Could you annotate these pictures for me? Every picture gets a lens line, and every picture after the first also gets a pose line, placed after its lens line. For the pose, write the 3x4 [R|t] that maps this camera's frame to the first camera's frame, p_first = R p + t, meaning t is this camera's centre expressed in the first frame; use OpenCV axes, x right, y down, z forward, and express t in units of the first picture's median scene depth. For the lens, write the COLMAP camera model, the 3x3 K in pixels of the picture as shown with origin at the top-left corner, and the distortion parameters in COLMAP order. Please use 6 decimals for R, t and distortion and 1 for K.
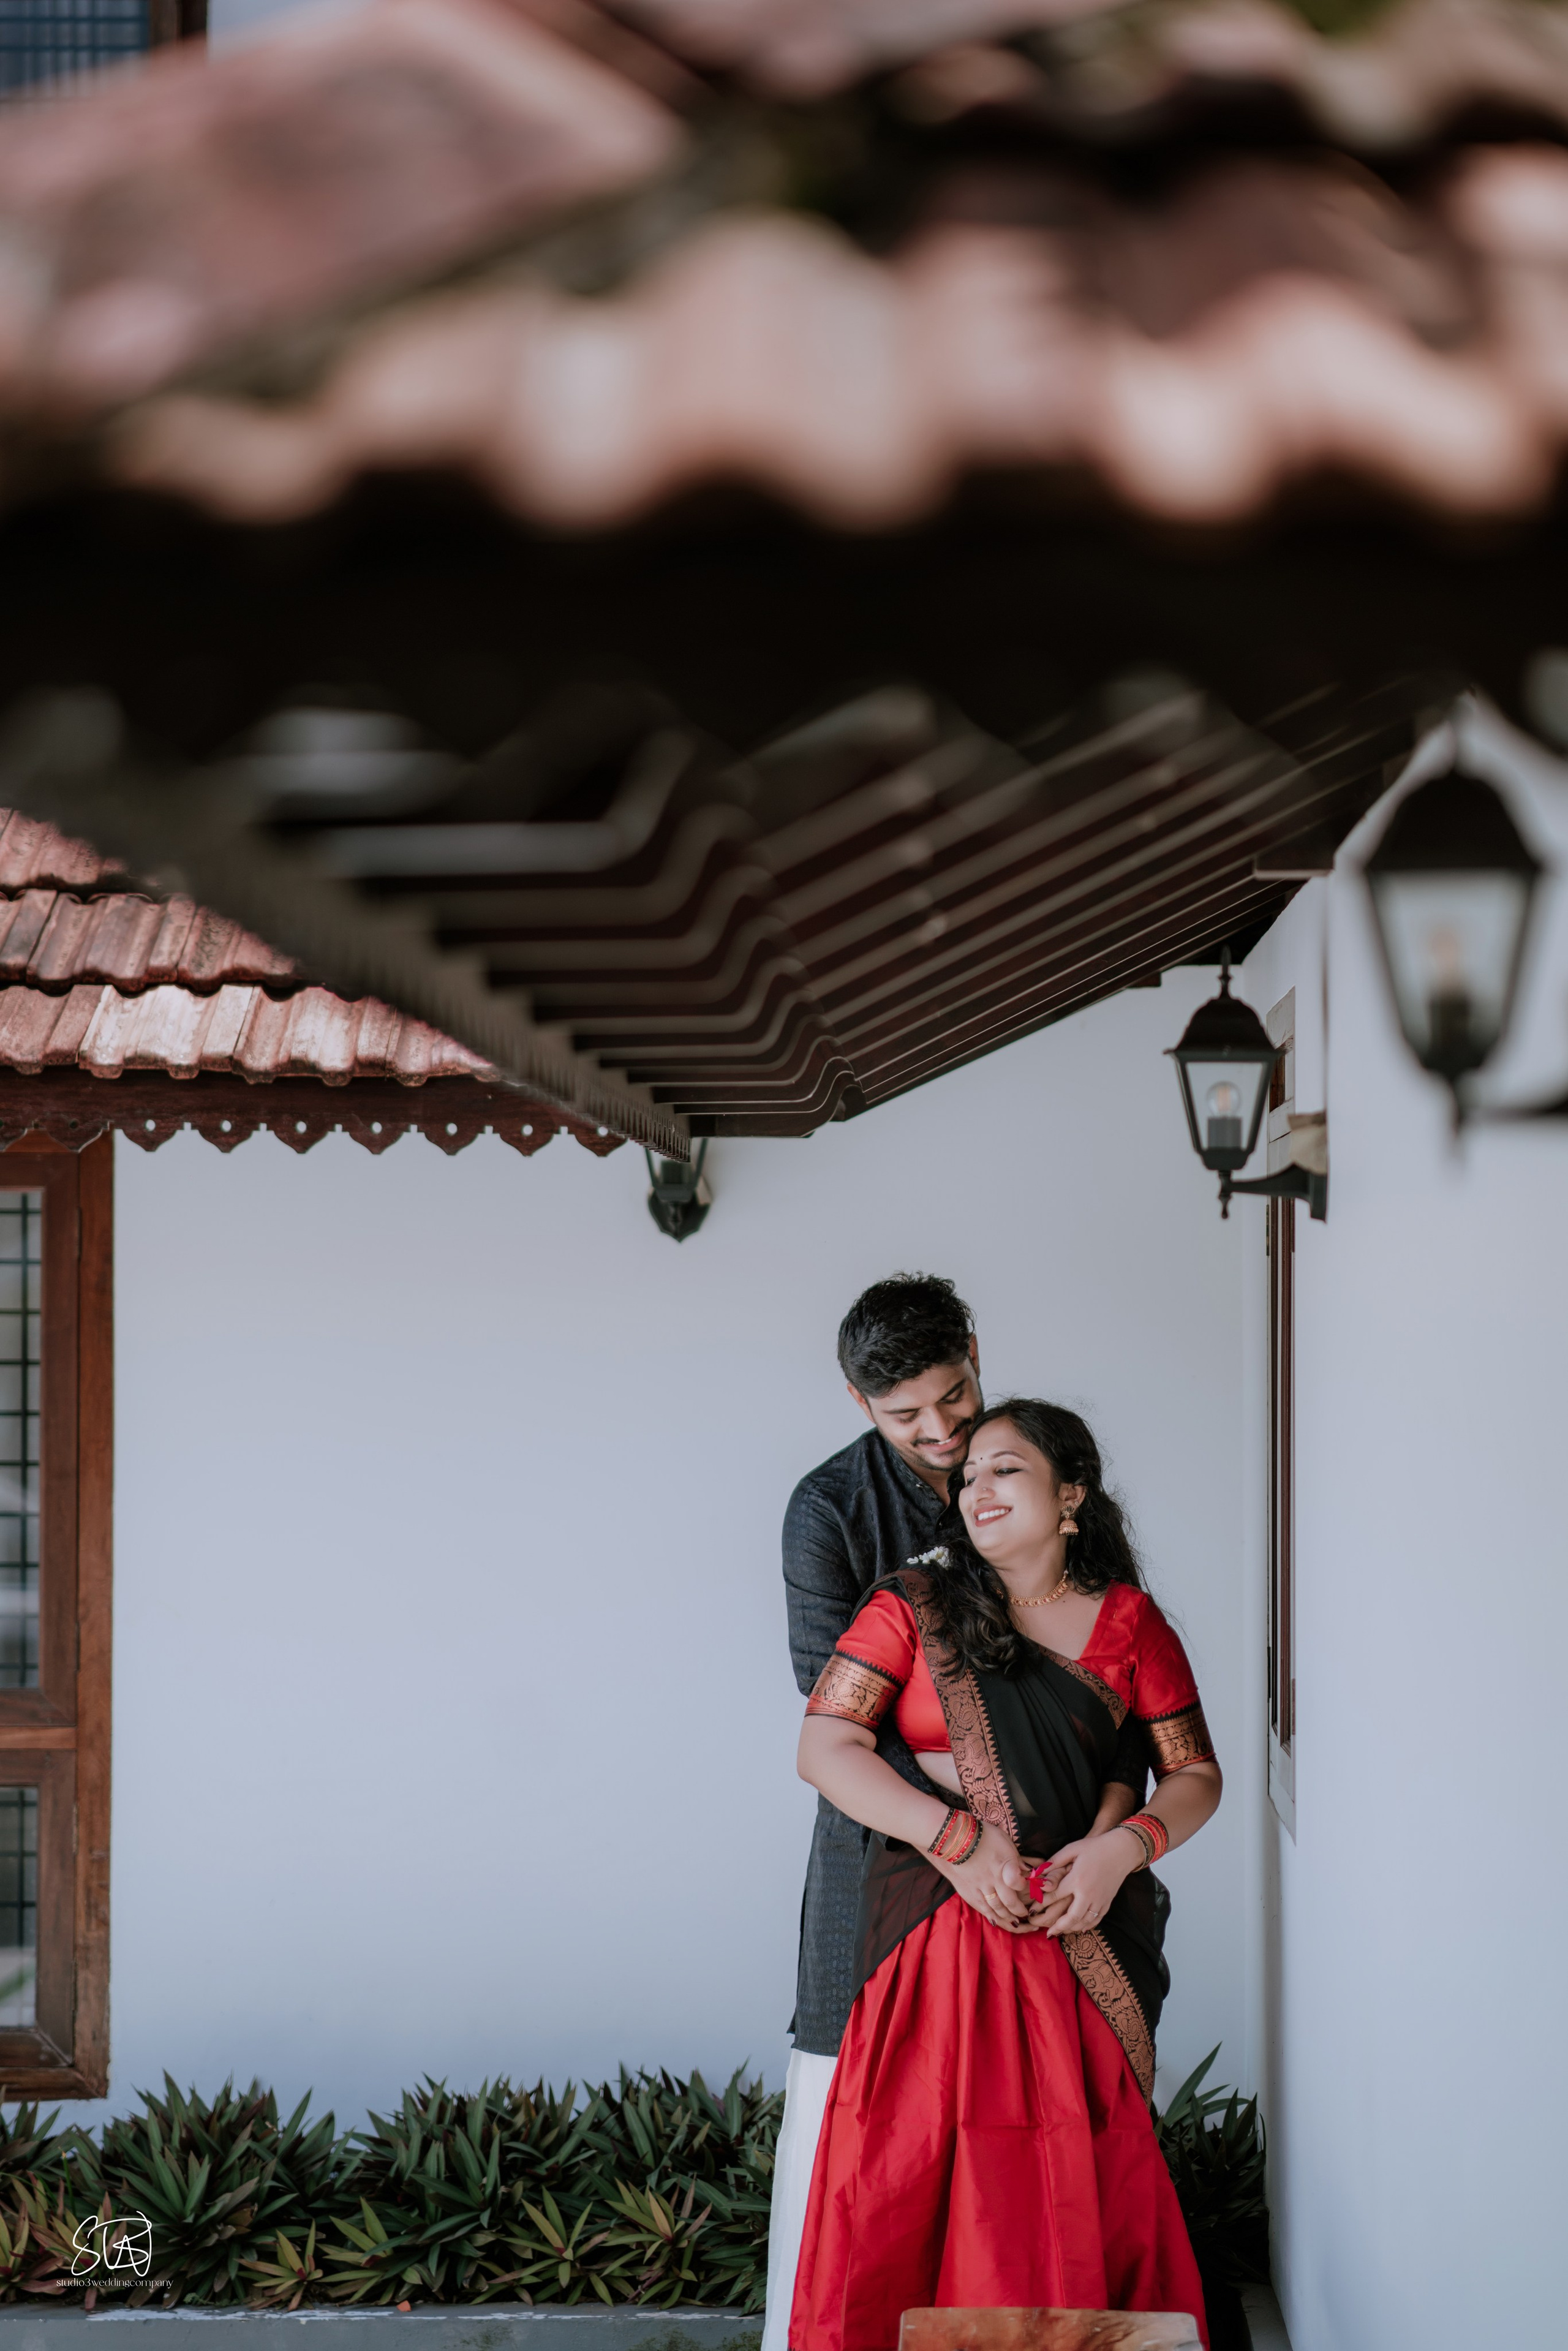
lens RADIAL K [[5250.1, 0, 885.5], [0, 5250.1, 1068.2], [0, 0, 1]] dist [0.114187, -0.220042]
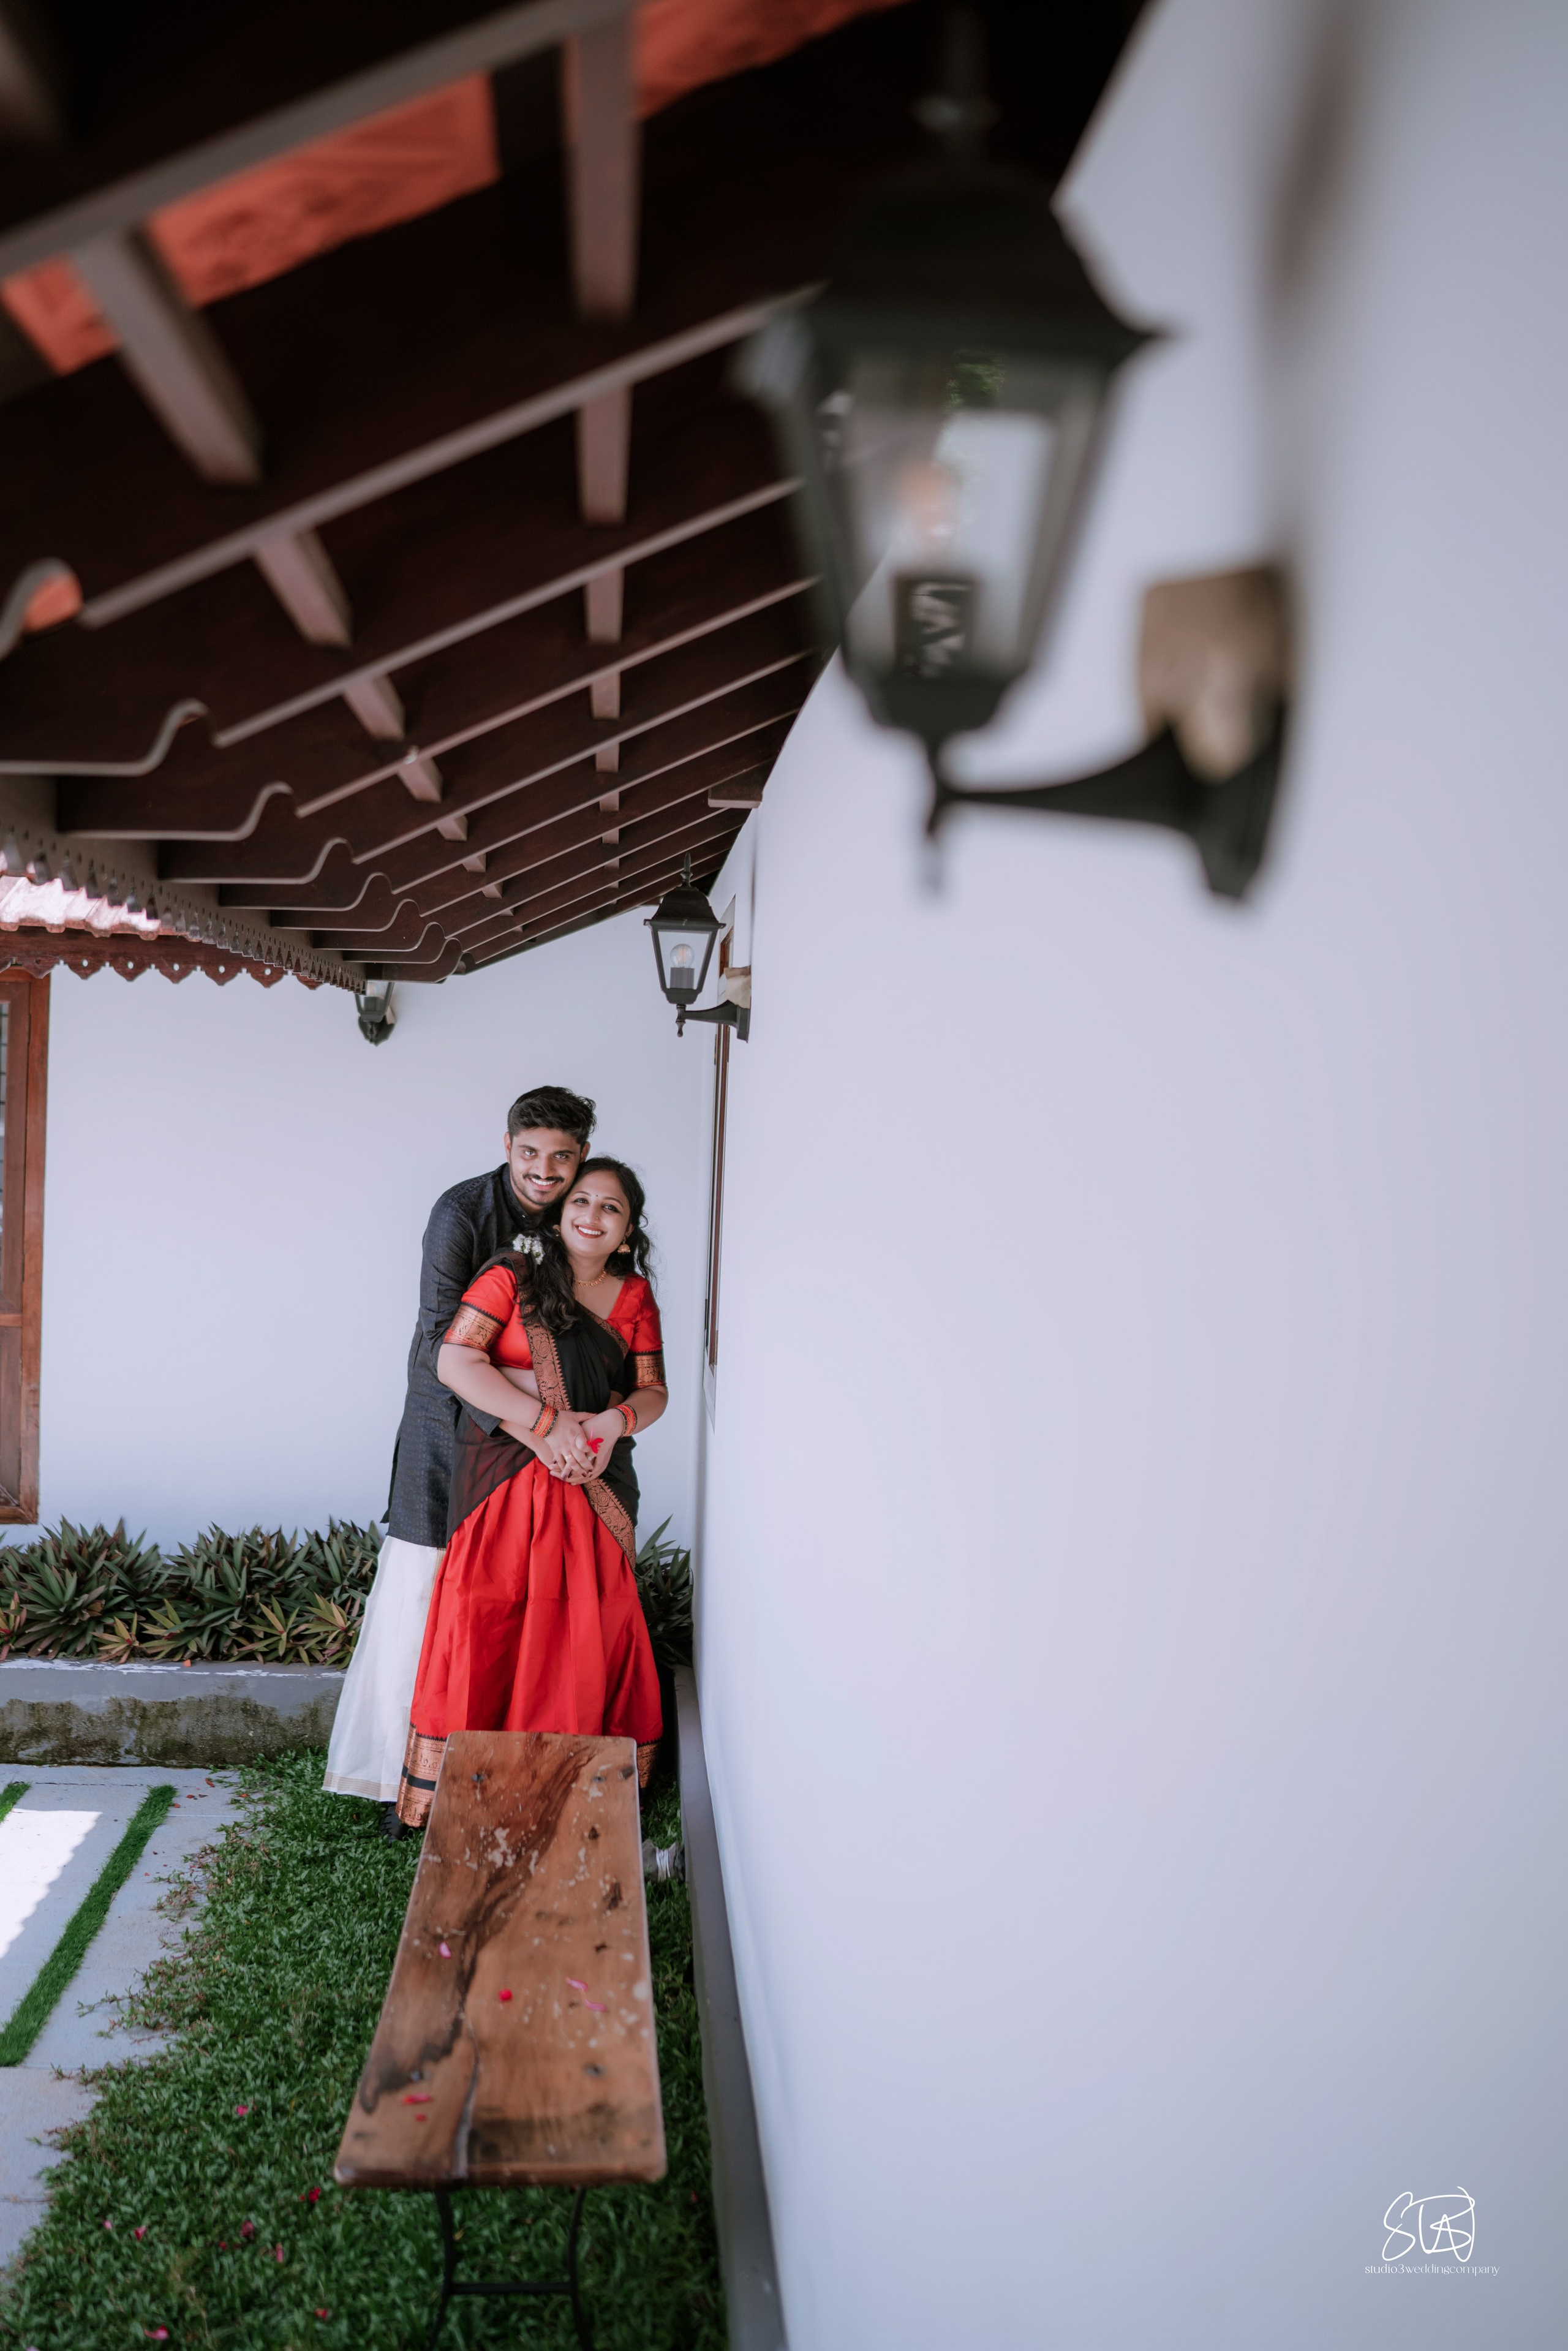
lens RADIAL K [[1989.6, 0, 869.1], [0, 1989.6, 1141.4], [0, 0, 1]] dist [-0.220377, 0.227080]
pose [[0.989517, 0.035647, 0.139947, 0.033687], [-0.045031, 0.996903, 0.064474, 0.016555], [-0.137215, -0.070100, 0.988058, 0.367298]]
